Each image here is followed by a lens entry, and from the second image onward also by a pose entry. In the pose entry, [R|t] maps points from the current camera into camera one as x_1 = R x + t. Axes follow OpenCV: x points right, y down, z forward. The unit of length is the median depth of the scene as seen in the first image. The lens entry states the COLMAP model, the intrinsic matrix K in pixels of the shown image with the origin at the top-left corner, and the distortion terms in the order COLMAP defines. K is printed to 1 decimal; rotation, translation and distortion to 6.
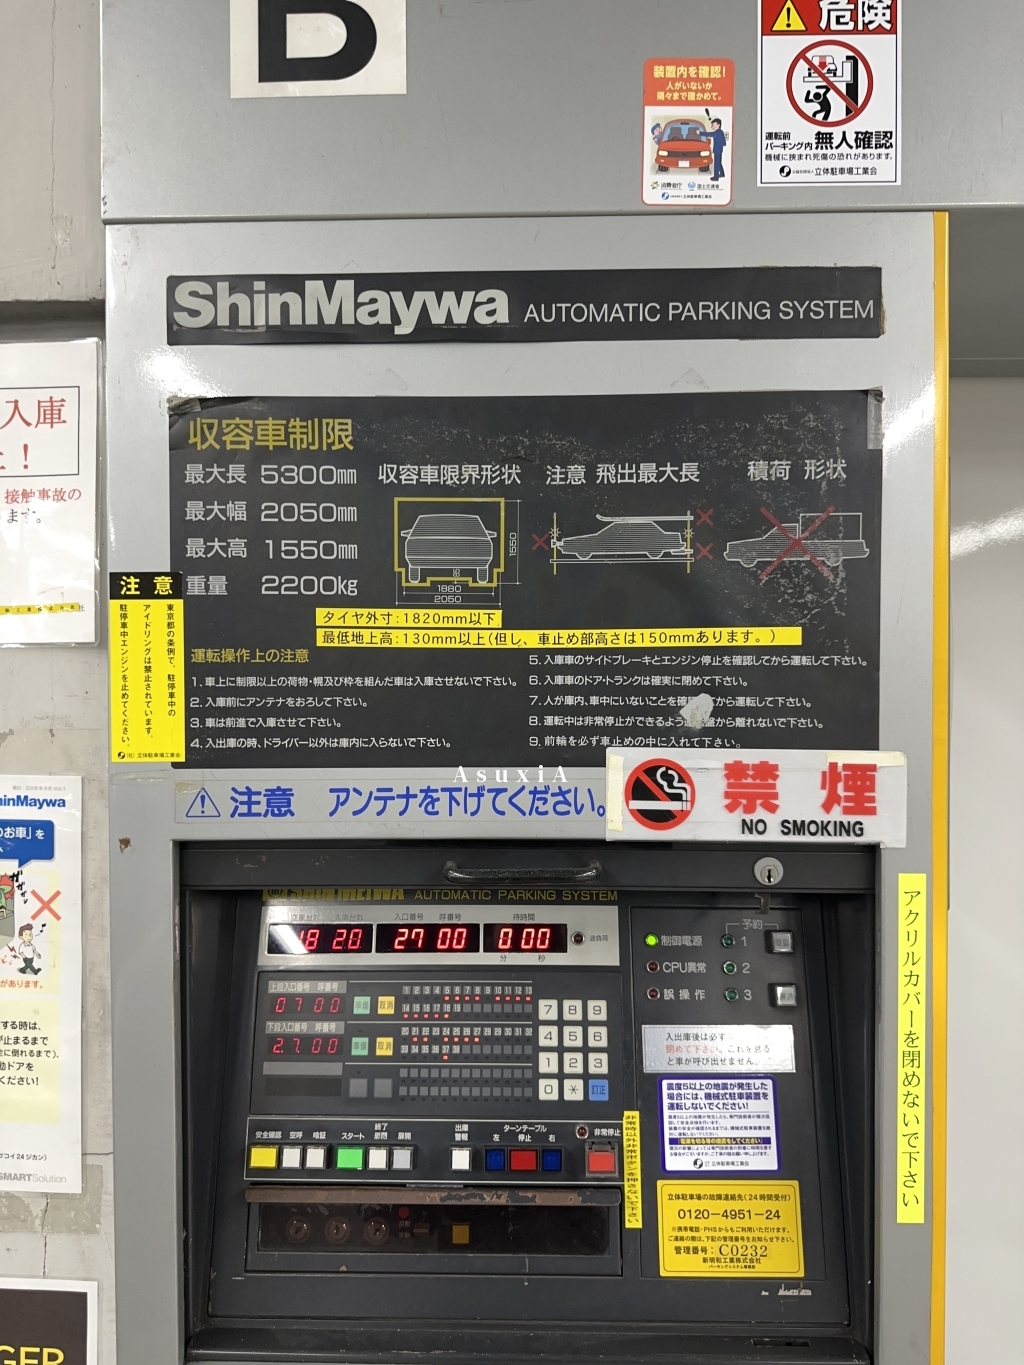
lens RADIAL K [[982.7, 0, 505.4], [0, 982.7, 693.0], [0, 0, 1]] dist [0.042816, -0.056096]
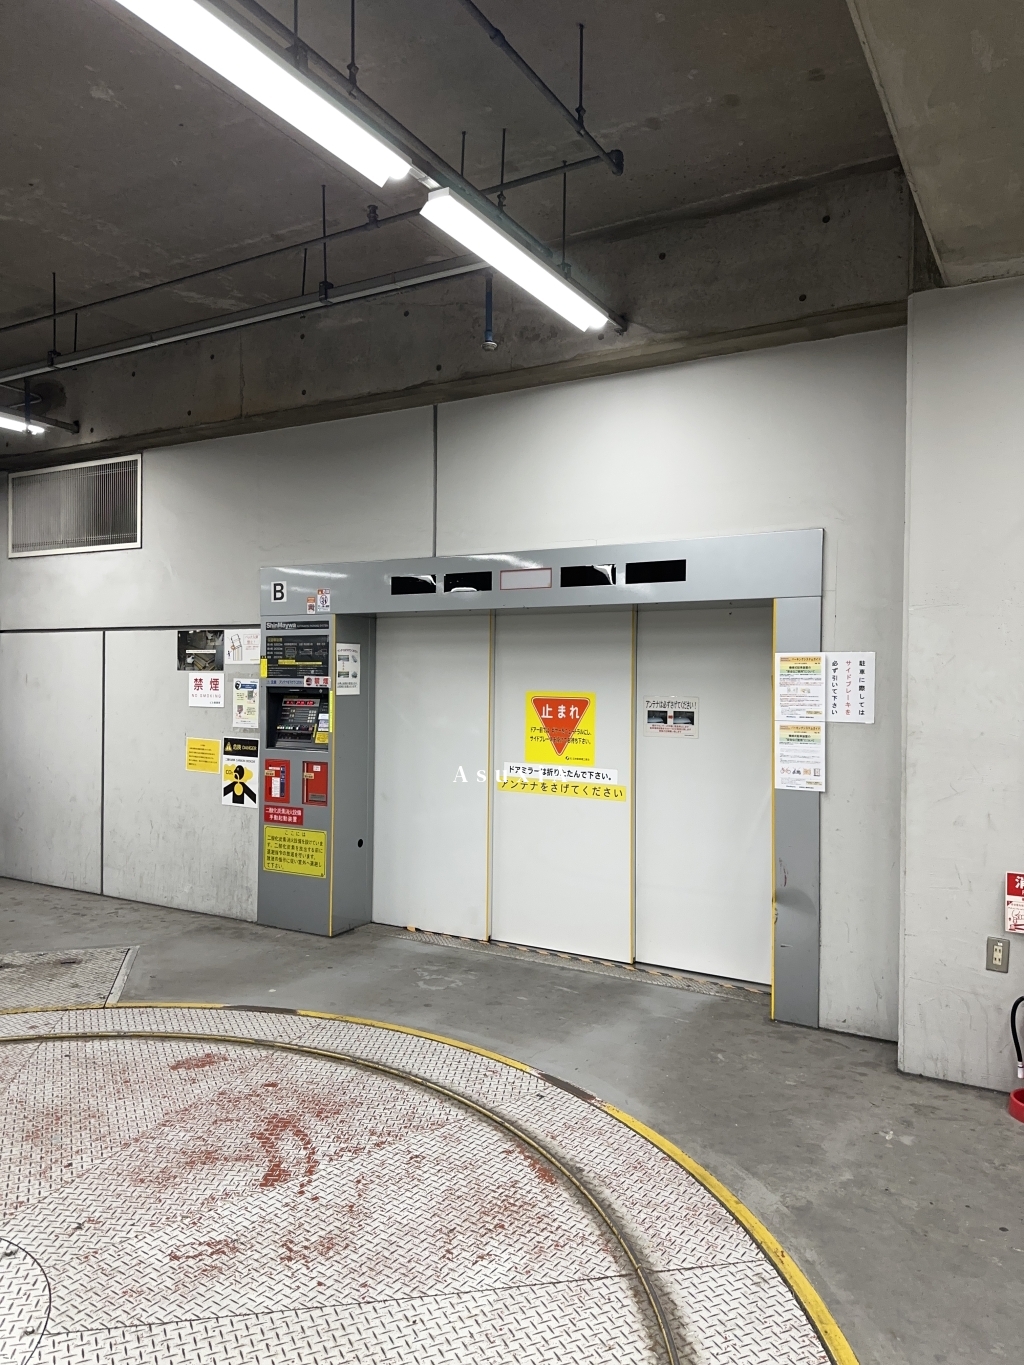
lens RADIAL K [[982.7, 0, 517.6], [0, 982.7, 688.8], [0, 0, 1]] dist [0.042816, -0.056096]
pose [[0.886116, 0.014726, -0.463229, 5.728208], [-0.016879, 0.999857, -0.000502, 0.139435], [0.463155, 0.008264, 0.886239, -5.742983]]
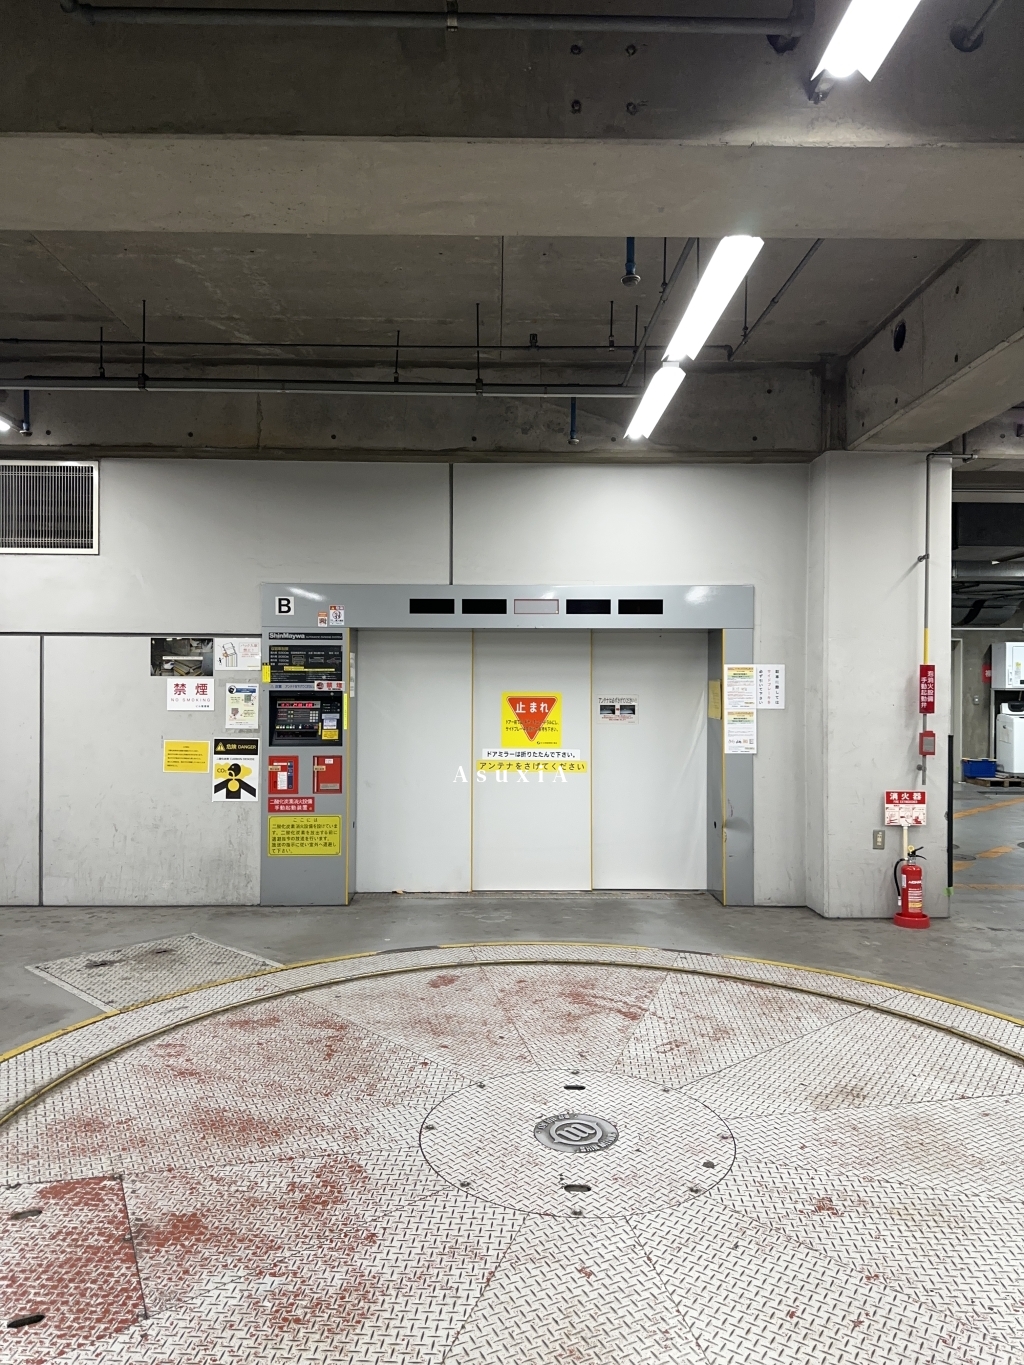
lens RADIAL K [[982.7, 0, 526.1], [0, 982.7, 685.6], [0, 0, 1]] dist [0.042816, -0.056096]
pose [[0.997479, 0.005191, 0.070766, 1.508604], [-0.004198, 0.999891, -0.014174, 0.231216], [-0.070832, 0.013841, 0.997392, -8.909677]]
